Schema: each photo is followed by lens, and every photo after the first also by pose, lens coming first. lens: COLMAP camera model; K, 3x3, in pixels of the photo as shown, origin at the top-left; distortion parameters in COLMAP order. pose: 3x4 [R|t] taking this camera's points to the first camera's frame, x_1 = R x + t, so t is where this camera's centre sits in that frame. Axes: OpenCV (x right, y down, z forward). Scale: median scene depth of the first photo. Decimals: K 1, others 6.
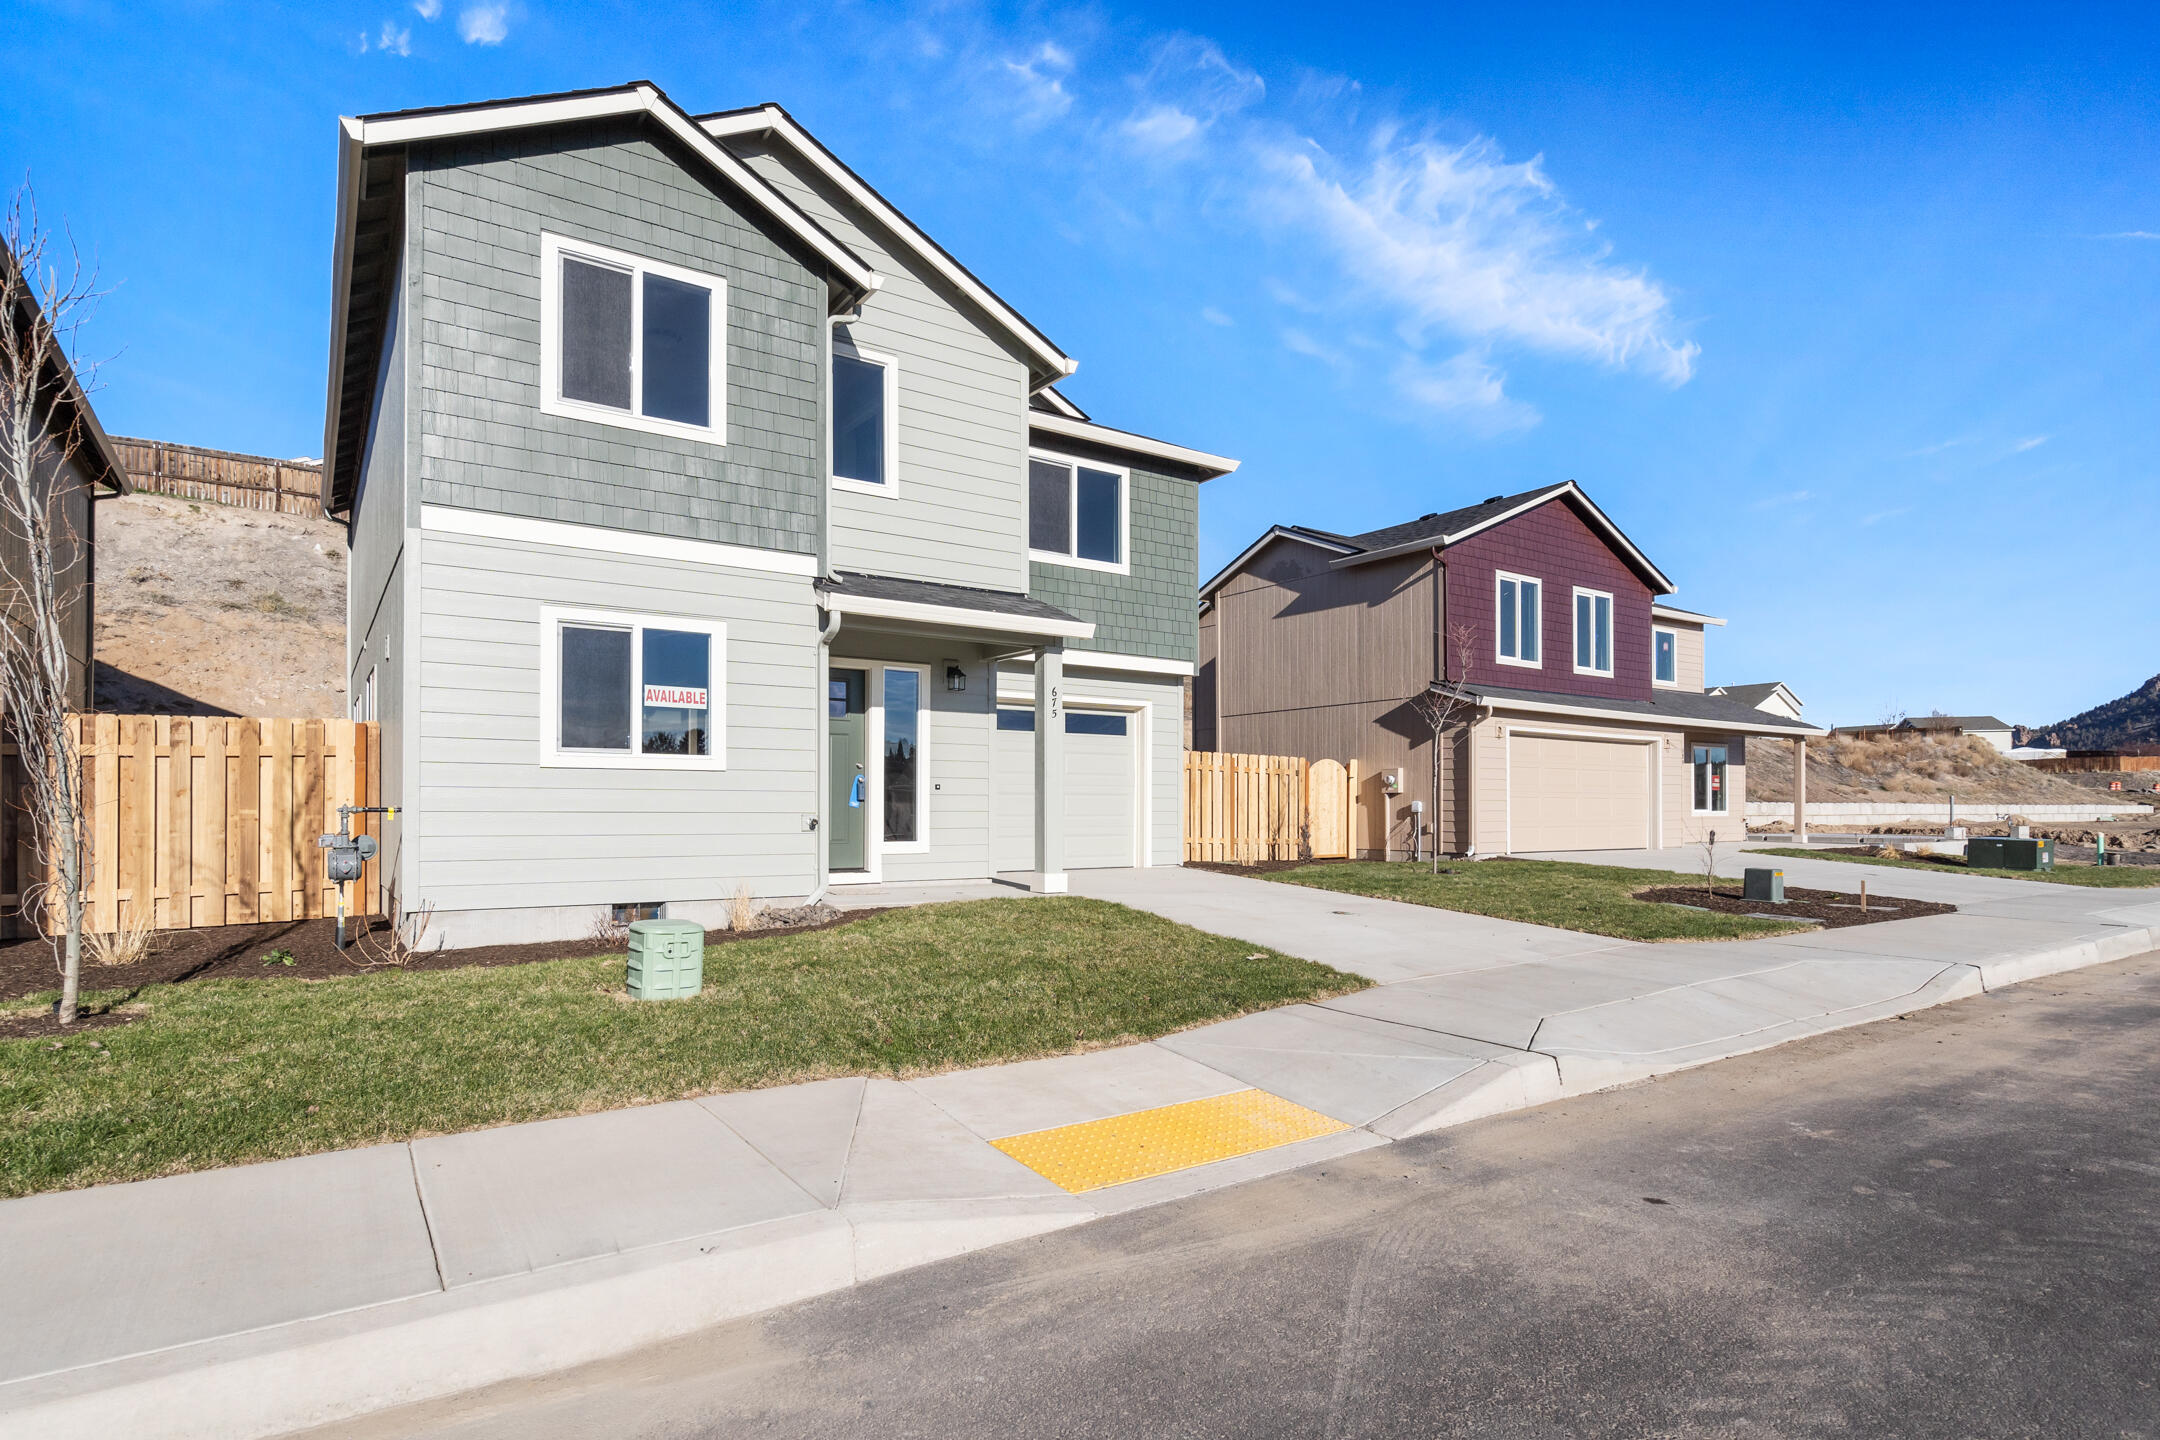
lens RADIAL K [[1102.6, 0, 1067.8], [0, 1102.6, 805.8], [0, 0, 1]] dist [-0.004150, 0.001176]
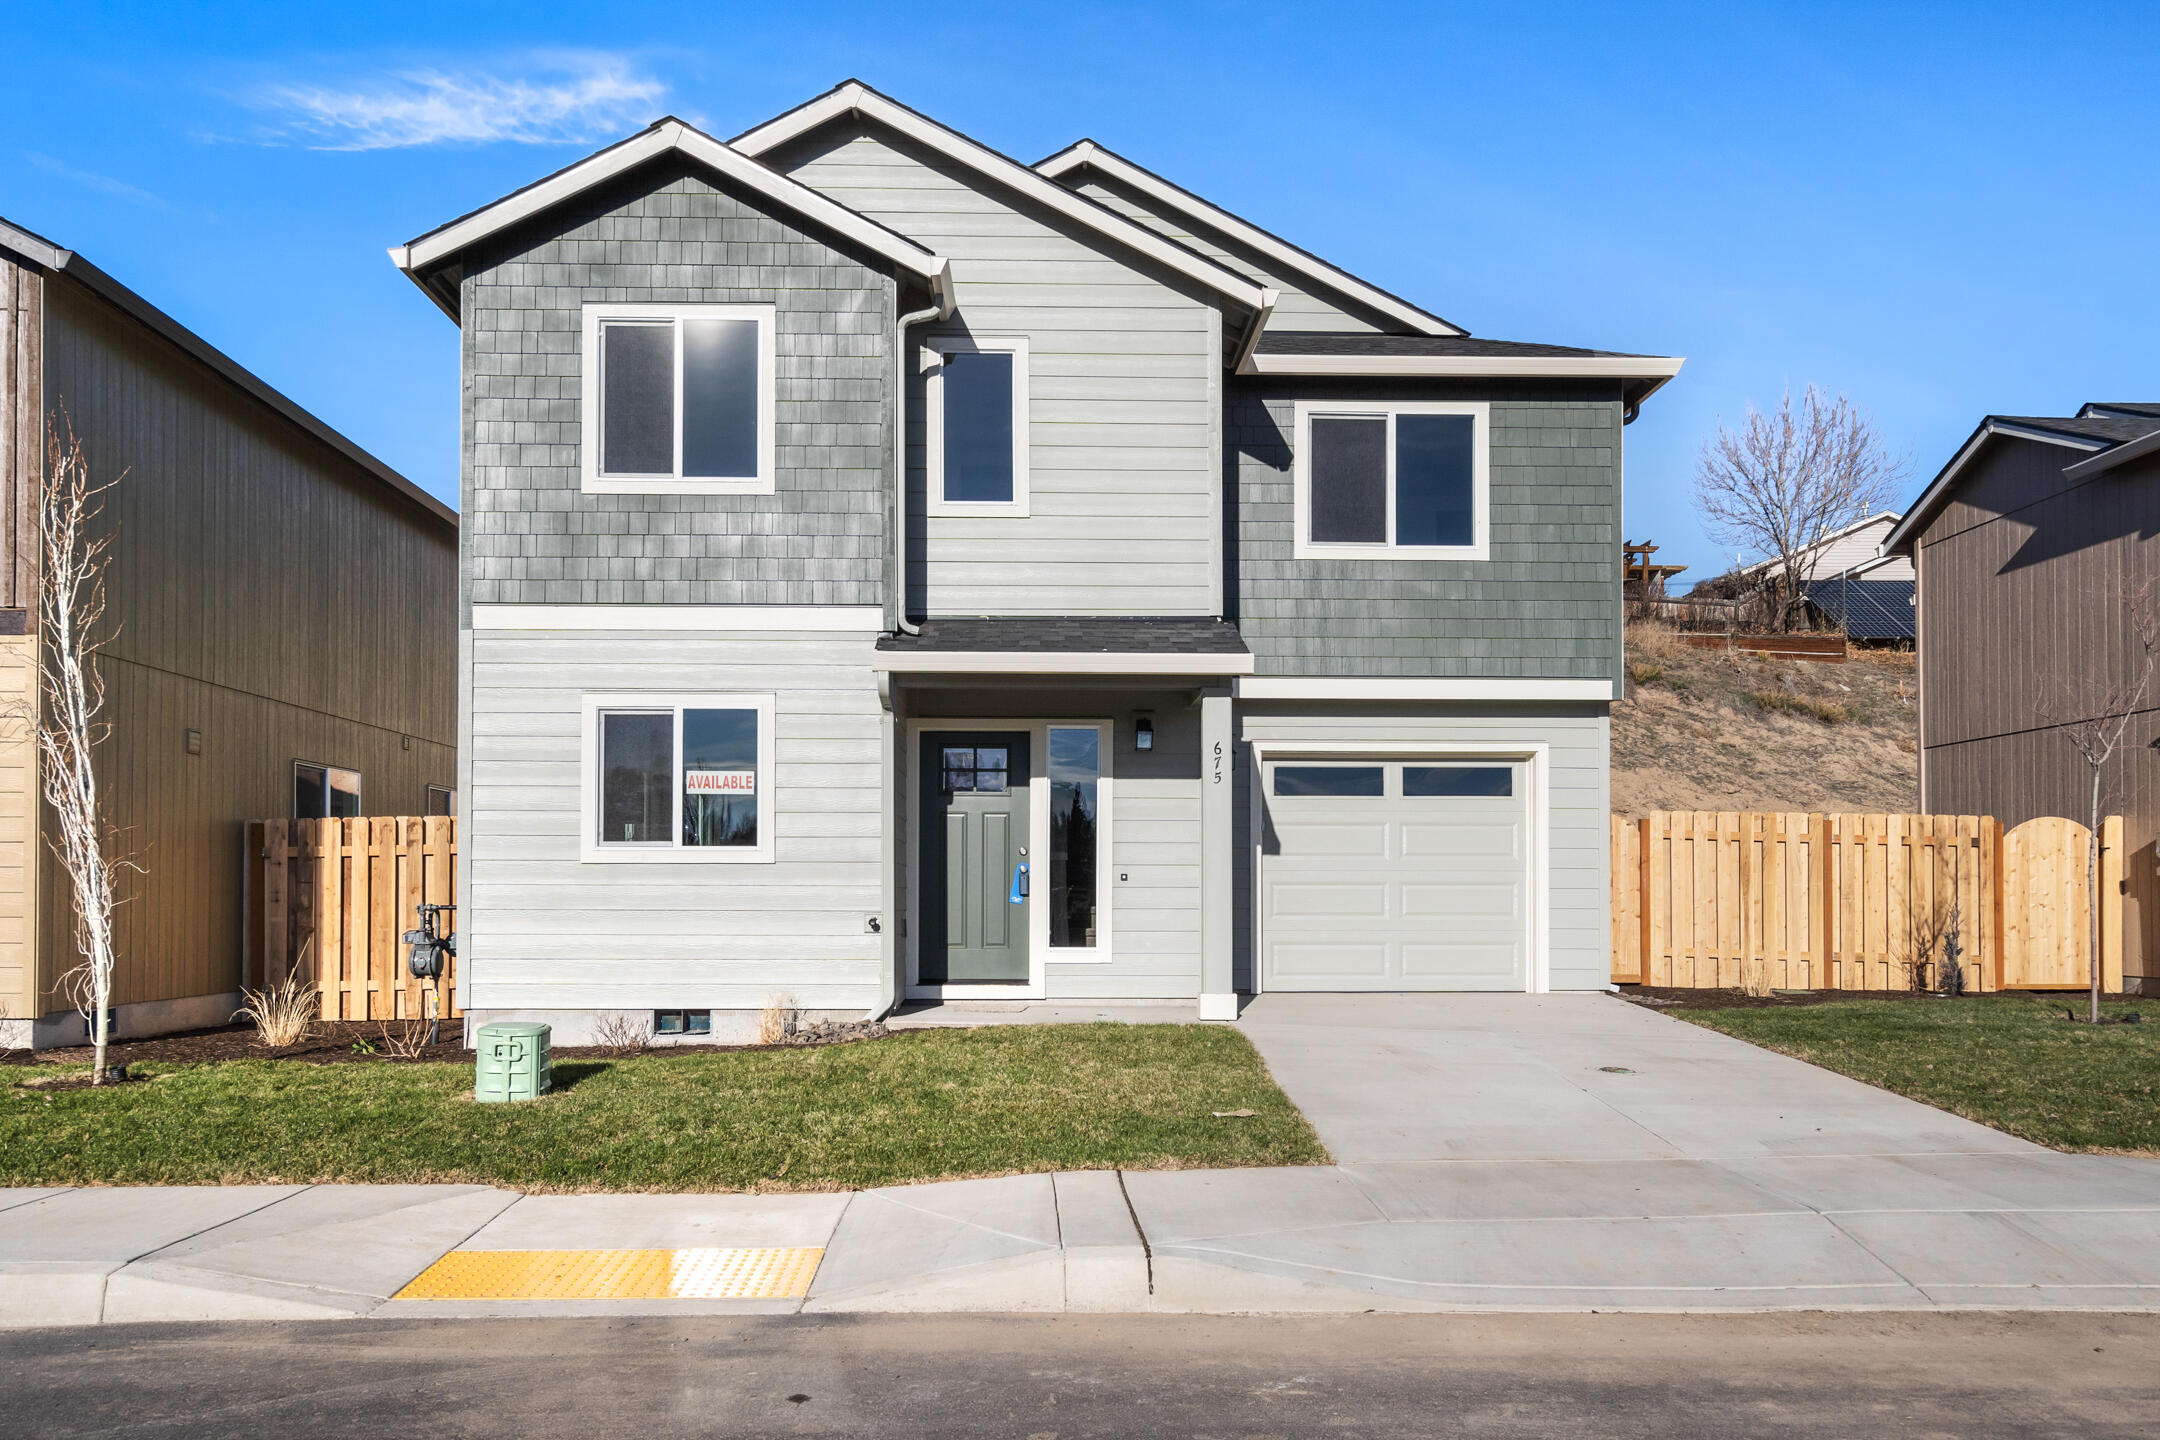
lens RADIAL K [[1620.2, 0, 1070.8], [0, 1620.2, 877.7], [0, 0, 1]] dist [0.005365, 0.004683]
pose [[0.842266, -0.007390, -0.539012, 0.552420], [0.001792, 0.999939, -0.010910, -0.005428], [0.539059, 0.008223, 0.842228, 0.037028]]
